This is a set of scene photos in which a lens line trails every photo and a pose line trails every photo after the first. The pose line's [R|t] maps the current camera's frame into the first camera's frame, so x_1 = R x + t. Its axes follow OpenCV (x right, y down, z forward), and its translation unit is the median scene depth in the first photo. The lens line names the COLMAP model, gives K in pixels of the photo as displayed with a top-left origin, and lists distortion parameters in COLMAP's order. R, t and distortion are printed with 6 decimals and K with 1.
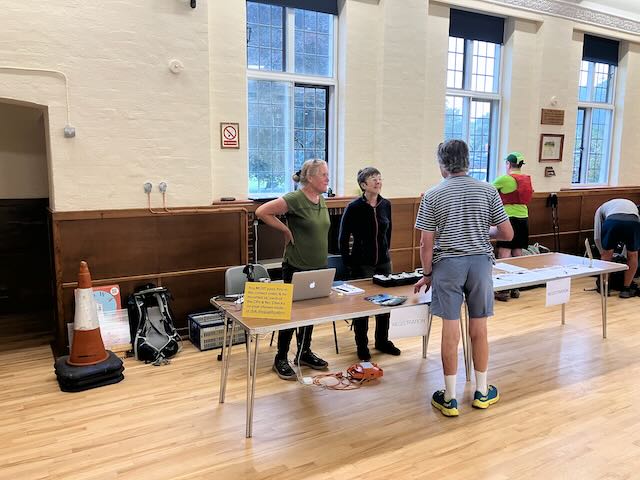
lens RADIAL K [[515.0, 0, 320.8], [0, 515.0, 245.9], [0, 0, 1]] dist [0.003409, -0.009003]
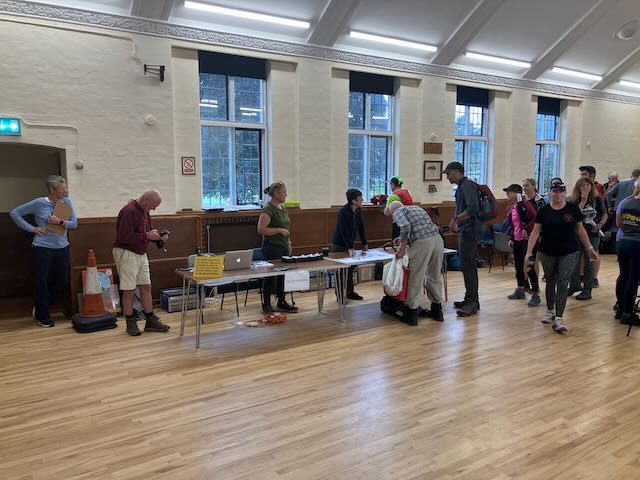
lens RADIAL K [[515.0, 0, 323.4], [0, 515.0, 243.5], [0, 0, 1]] dist [0.003409, -0.009003]
pose [[0.998074, -0.015469, 0.060079, 0.101632], [0.017797, 0.999104, -0.038395, 0.060026], [-0.059432, 0.039390, 0.997455, -0.417379]]
